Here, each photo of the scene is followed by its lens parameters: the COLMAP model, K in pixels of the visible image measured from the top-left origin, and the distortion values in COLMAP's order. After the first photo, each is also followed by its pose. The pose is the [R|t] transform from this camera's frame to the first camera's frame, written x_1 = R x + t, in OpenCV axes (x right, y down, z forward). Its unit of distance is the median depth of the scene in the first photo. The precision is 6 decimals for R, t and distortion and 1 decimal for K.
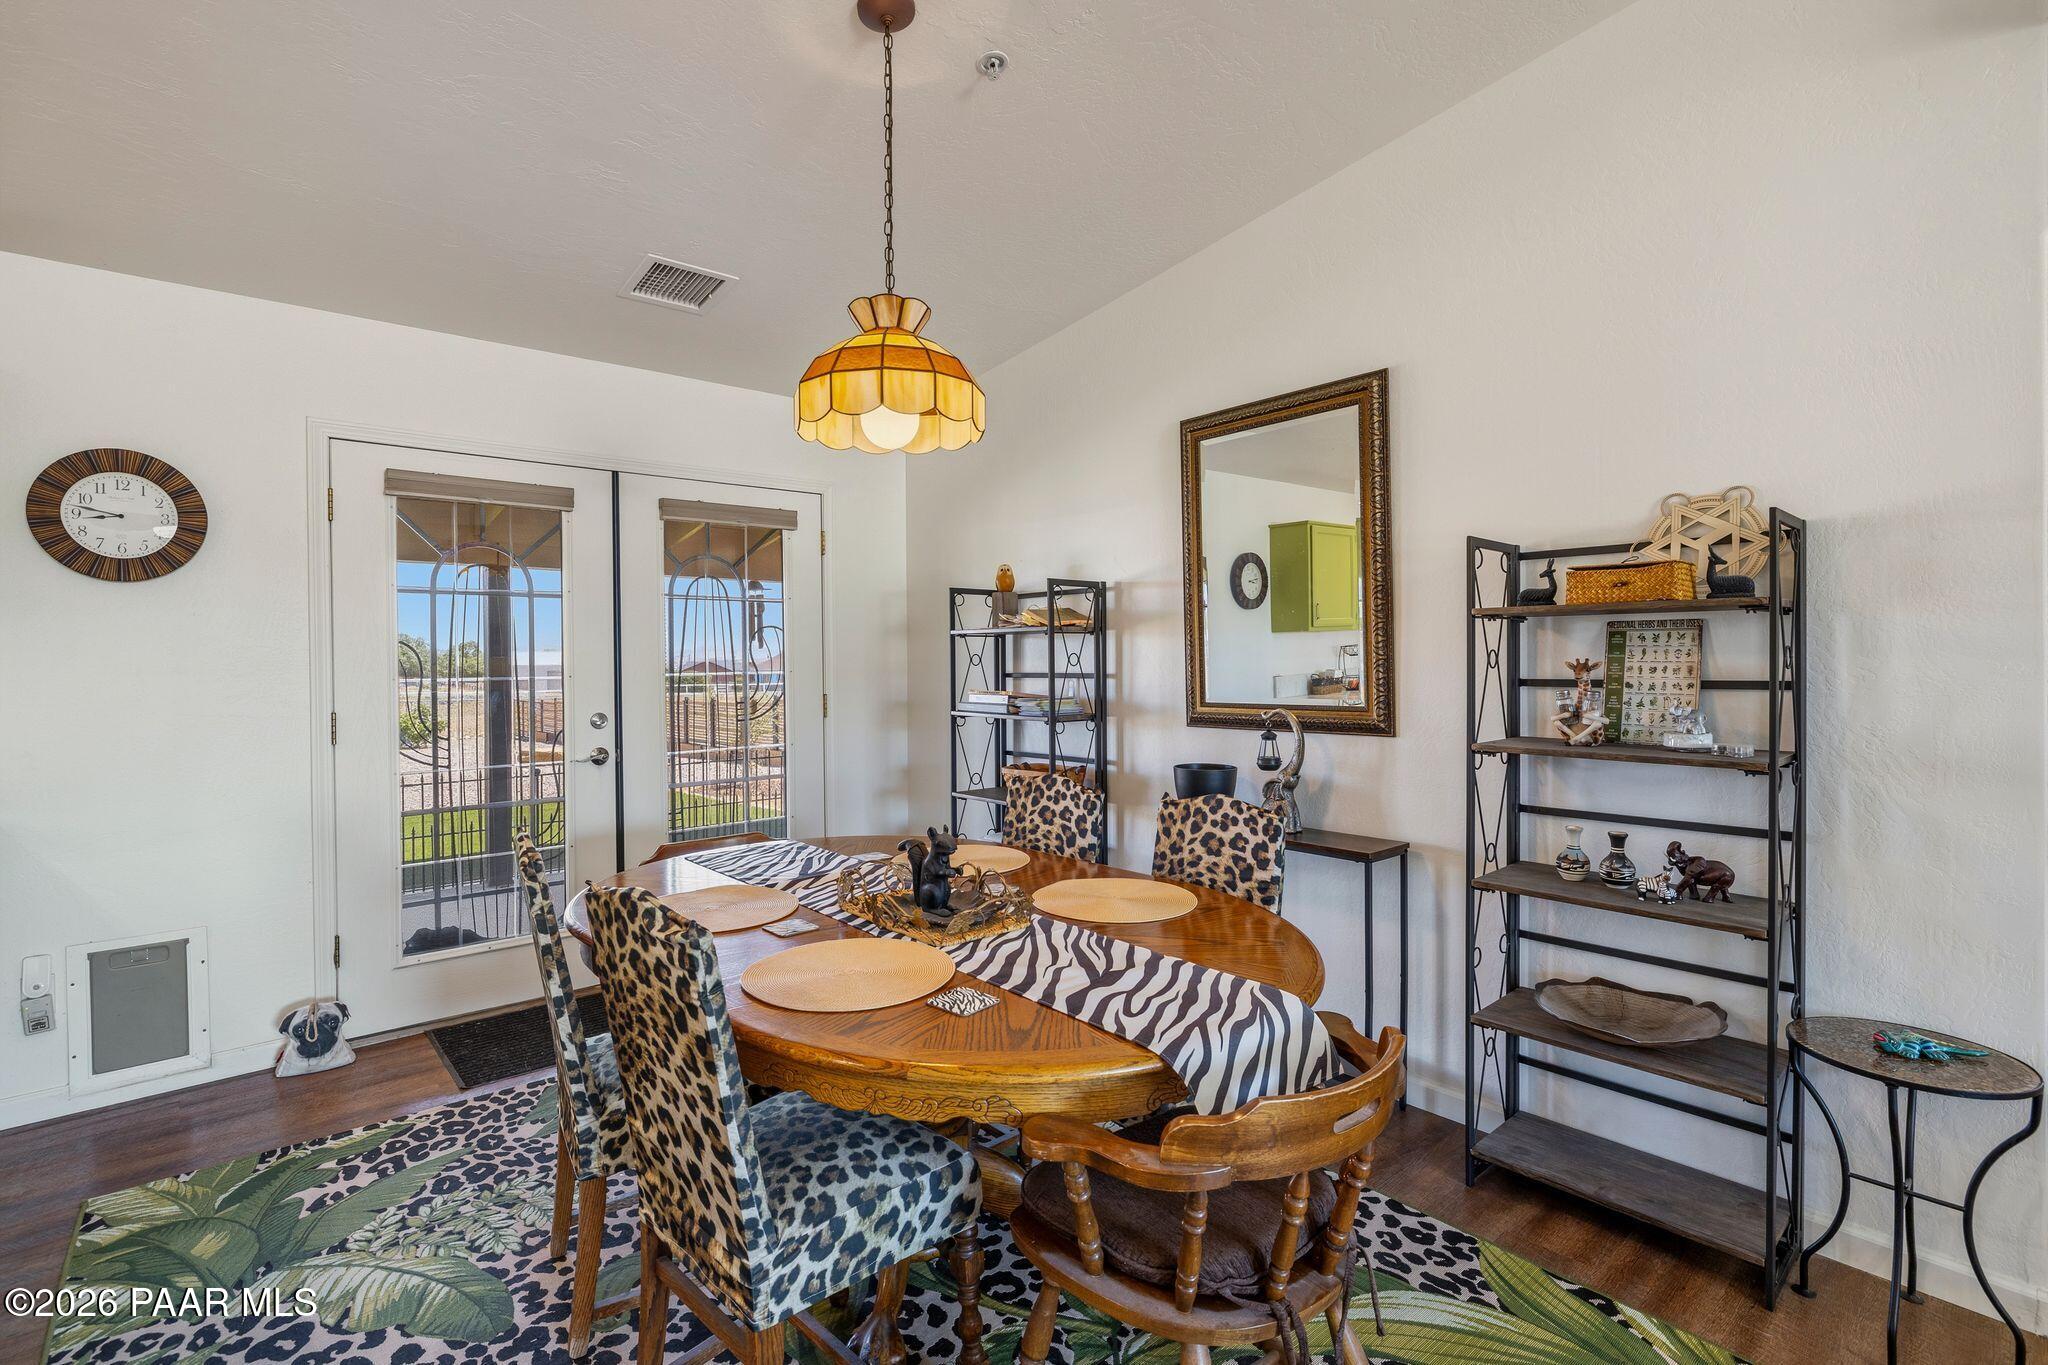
lens RADIAL K [[965.0, 0, 1014.5], [0, 965.0, 668.6], [0, 0, 1]] dist [-0.002929, 0.000412]
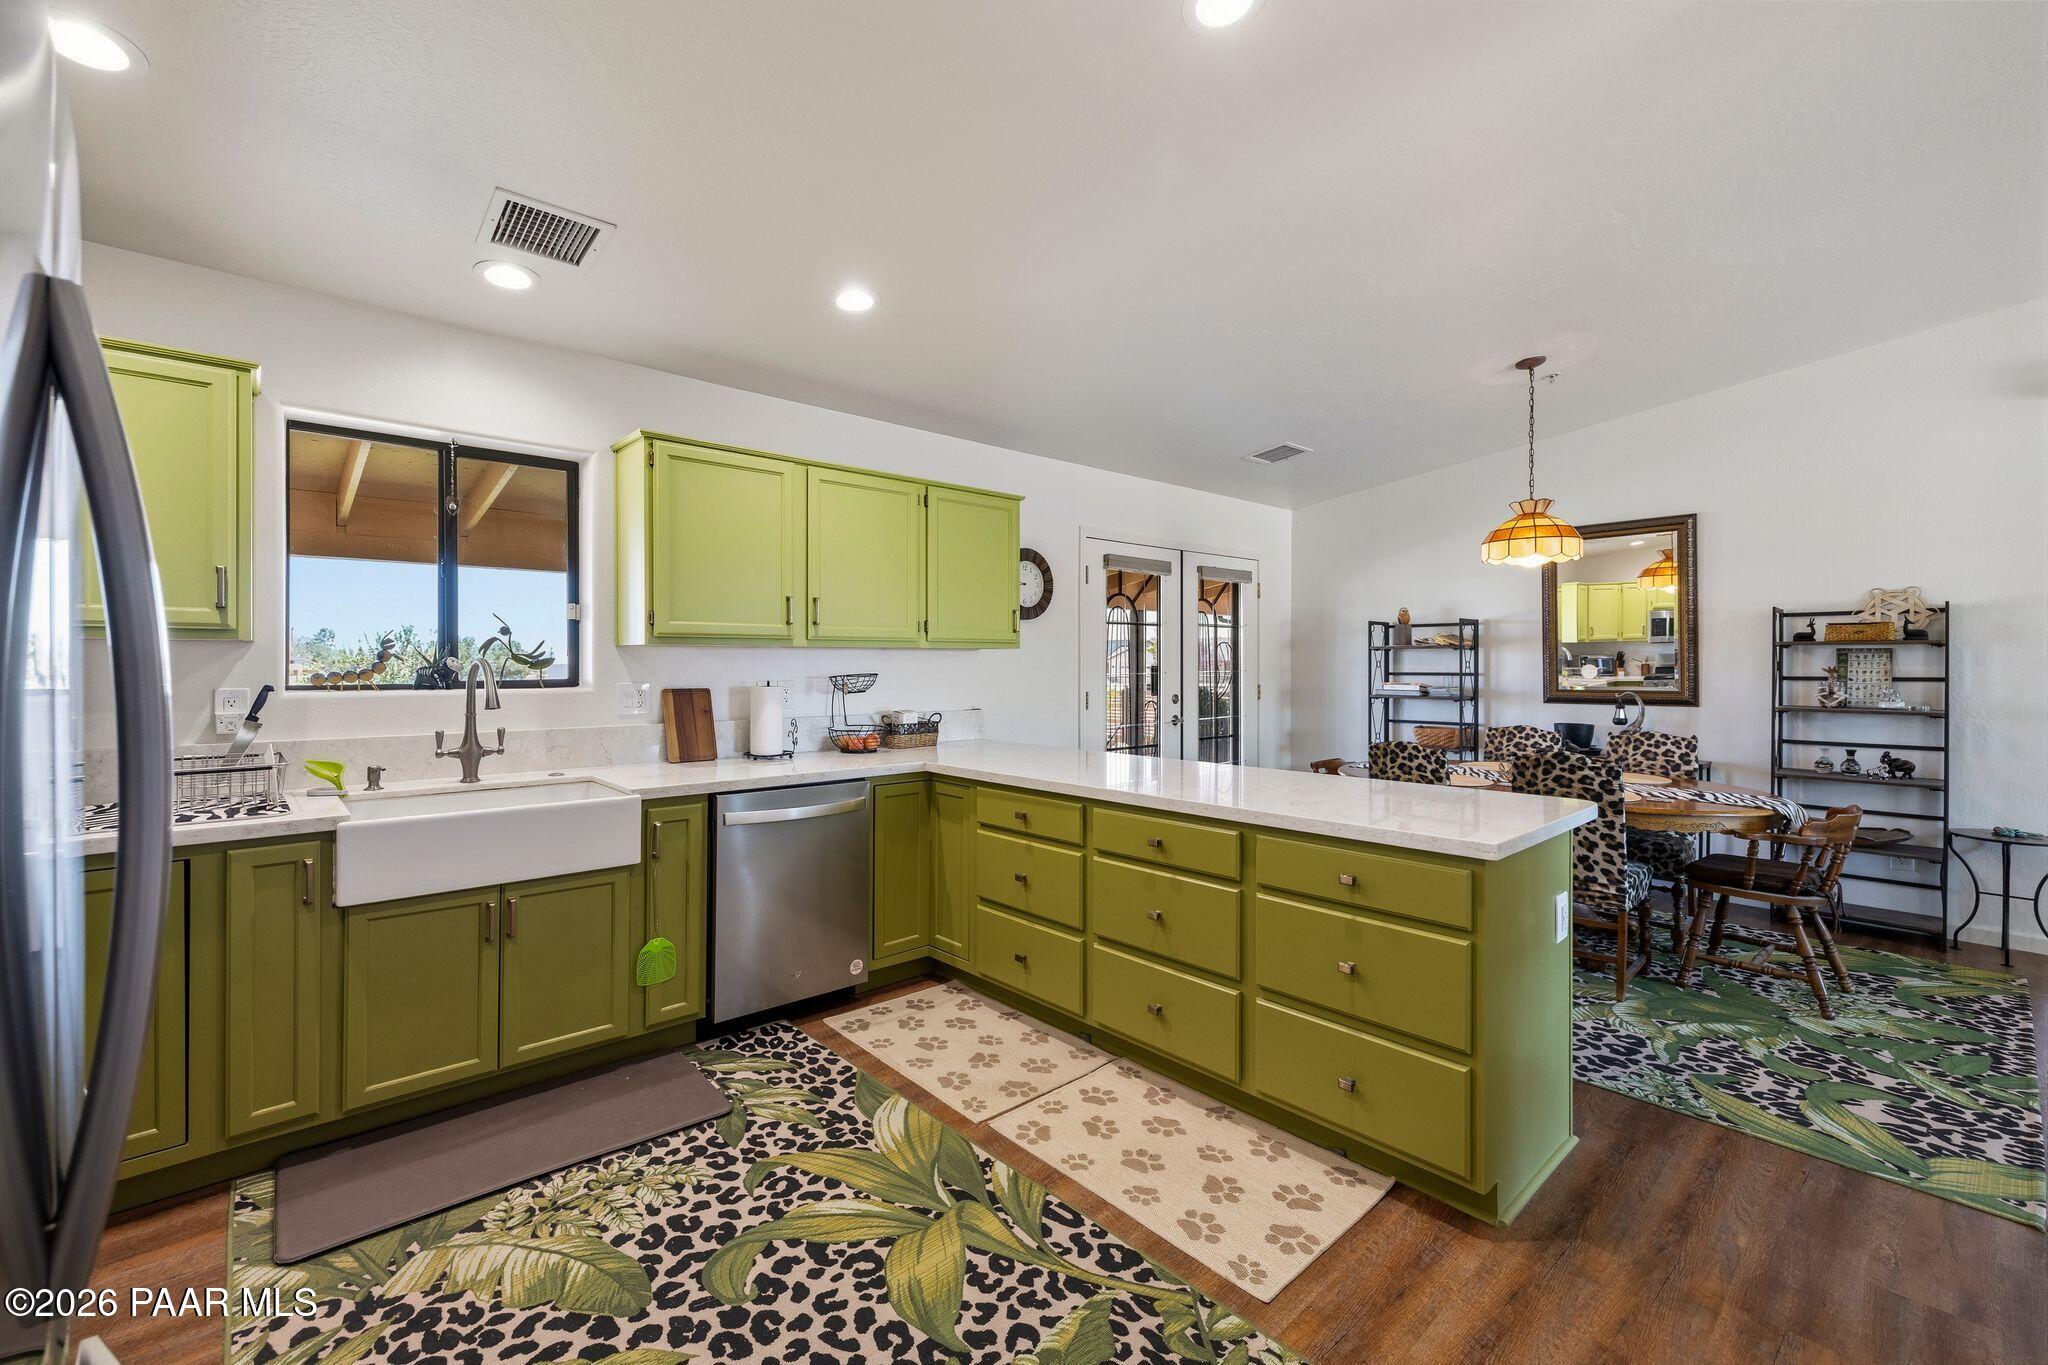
lens RADIAL K [[880.7, 0, 1022.0], [0, 880.7, 667.5], [0, 0, 1]] dist [0.008101, -0.000652]
pose [[0.999566, 0.007737, 0.028427, -1.181933], [-0.007613, 0.999961, -0.004472, 0.013388], [-0.028461, 0.004254, 0.999586, -0.842287]]
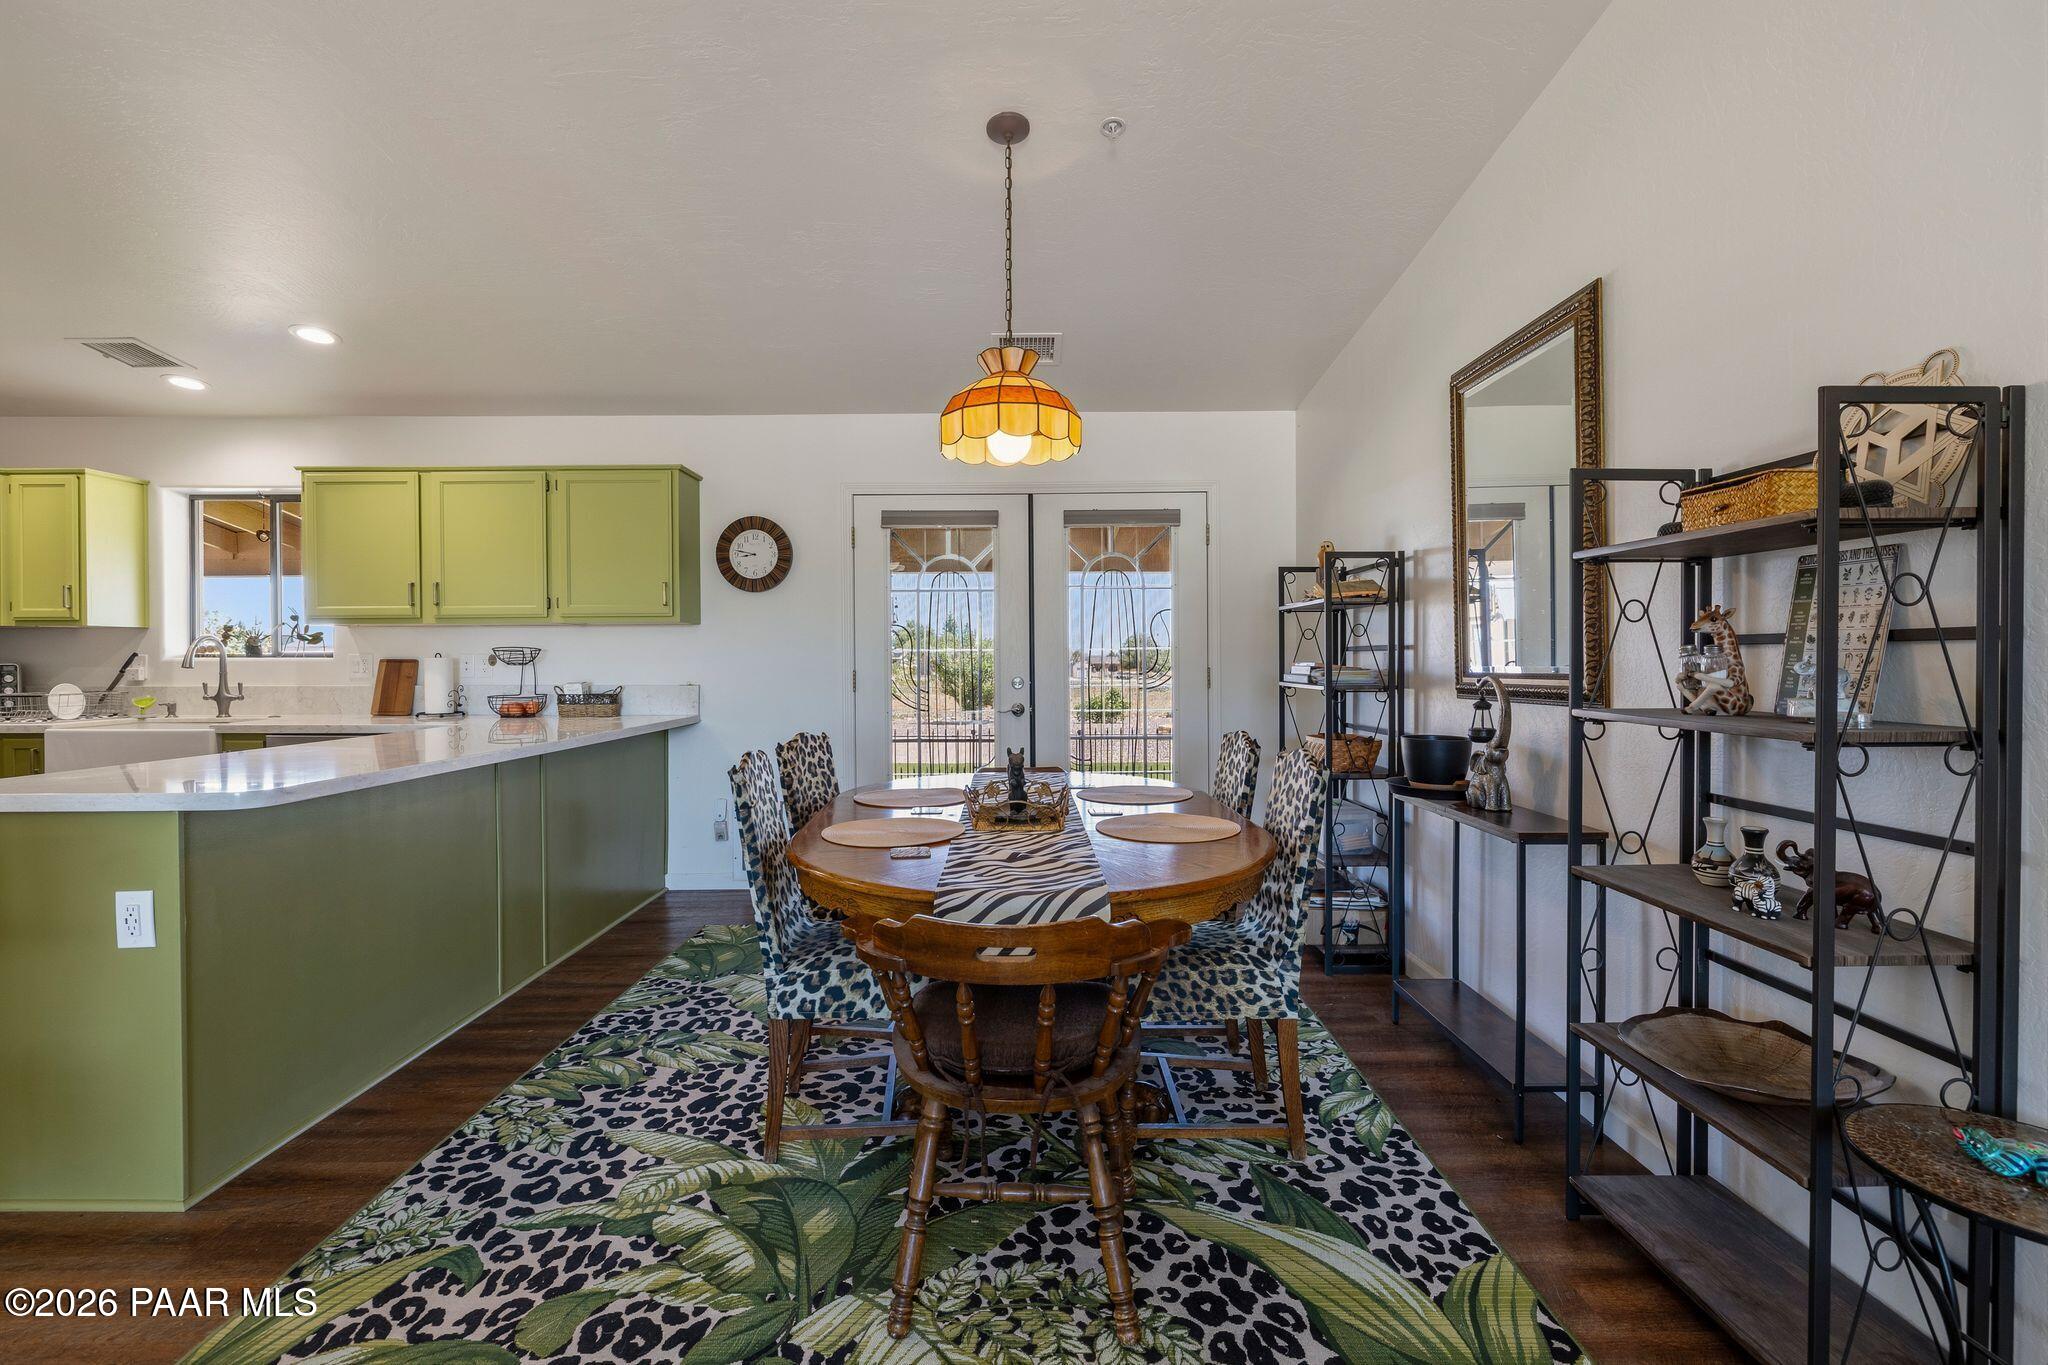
lens RADIAL K [[921.5, 0, 993.8], [0, 921.5, 671.2], [0, 0, 1]] dist [-0.003856, 0.000123]
pose [[0.749648, 0.013902, -0.661690, 0.626622], [-0.009104, 0.999901, 0.010693, 0.039660], [0.661774, -0.001993, 0.749701, 0.037838]]
